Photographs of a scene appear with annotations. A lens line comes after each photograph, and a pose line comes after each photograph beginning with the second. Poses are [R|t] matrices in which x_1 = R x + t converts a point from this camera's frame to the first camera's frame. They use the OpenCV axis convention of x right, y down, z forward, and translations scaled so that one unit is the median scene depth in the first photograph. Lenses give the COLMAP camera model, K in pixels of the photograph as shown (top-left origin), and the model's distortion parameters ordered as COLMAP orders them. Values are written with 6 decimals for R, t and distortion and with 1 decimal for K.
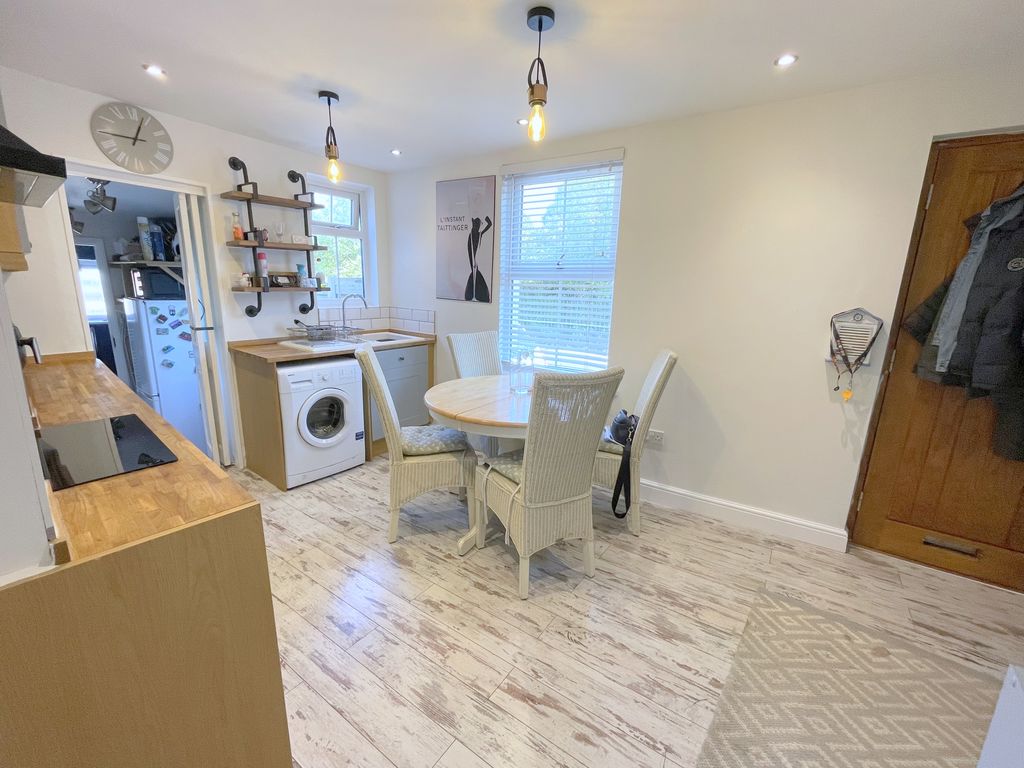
lens RADIAL K [[420.9, 0, 509.1], [0, 420.9, 380.4], [0, 0, 1]] dist [-0.001873, -0.000100]
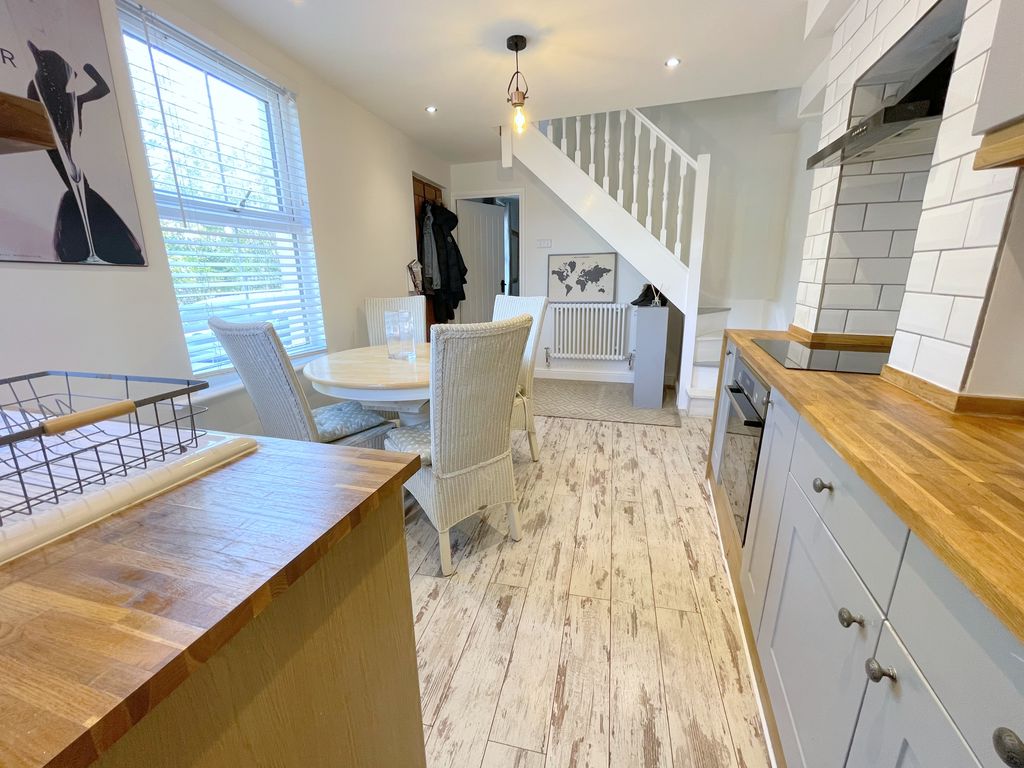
lens RADIAL K [[420.9, 0, 509.1], [0, 420.9, 380.4], [0, 0, 1]] dist [-0.001873, -0.000100]
pose [[-0.360013, -0.254297, 0.897621, -1.156138], [0.206504, 0.916549, 0.342483, -0.250766], [-0.909806, 0.308661, -0.277456, 1.392691]]
